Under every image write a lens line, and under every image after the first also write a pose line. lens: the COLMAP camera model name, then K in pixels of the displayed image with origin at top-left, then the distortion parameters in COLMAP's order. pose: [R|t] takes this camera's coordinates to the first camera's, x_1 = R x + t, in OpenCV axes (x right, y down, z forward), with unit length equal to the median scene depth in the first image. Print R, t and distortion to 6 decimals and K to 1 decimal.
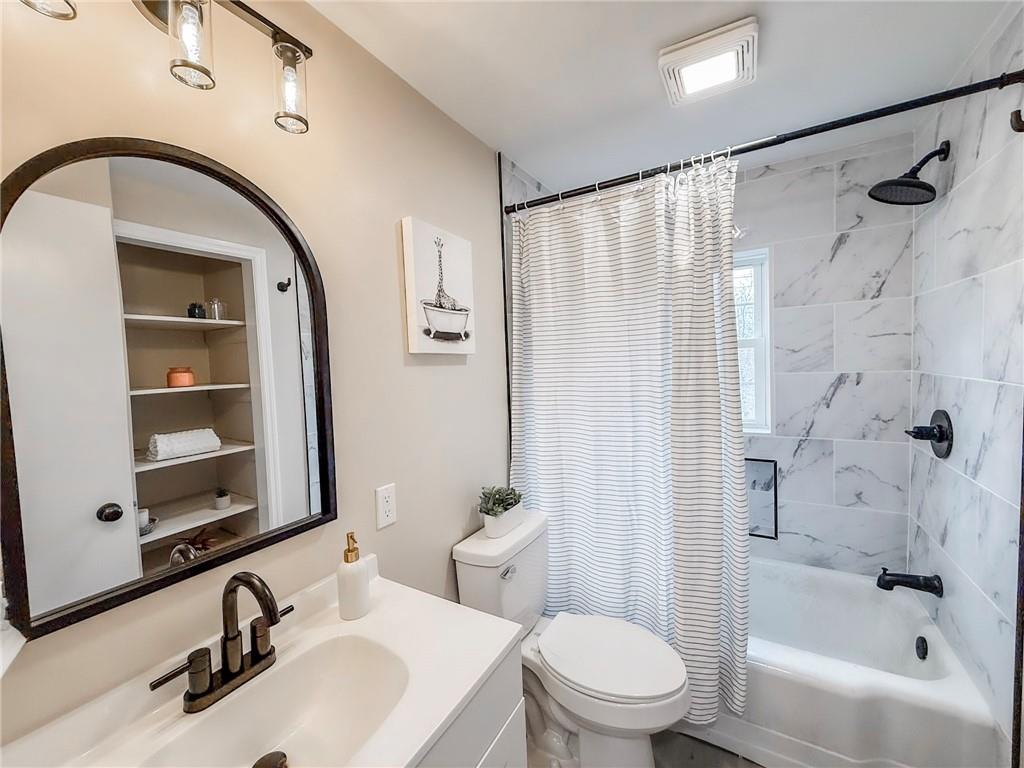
lens RADIAL K [[411.0, 0, 509.0], [0, 411.0, 382.4], [0, 0, 1]] dist [0.000711, 0.000073]
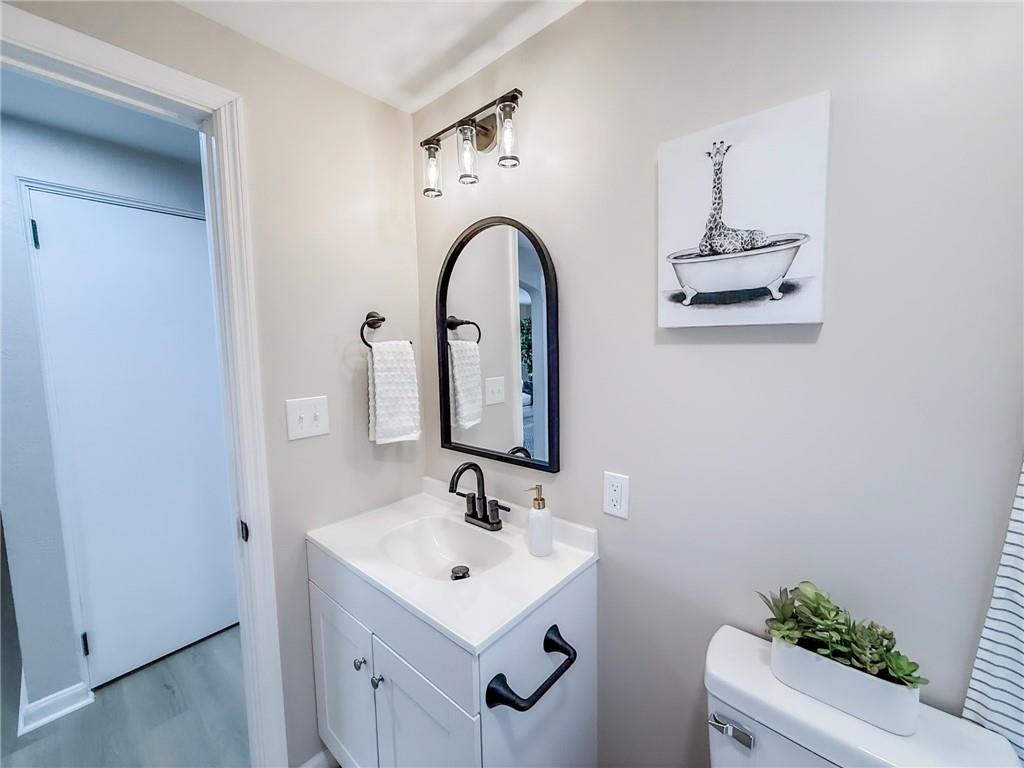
lens RADIAL K [[411.0, 0, 509.0], [0, 411.0, 382.4], [0, 0, 1]] dist [0.000711, 0.000073]
pose [[-0.190901, 0.126347, -0.973444, 0.558279], [-0.017634, 0.991080, 0.132095, -0.063606], [0.981451, 0.042383, -0.186970, 0.828927]]
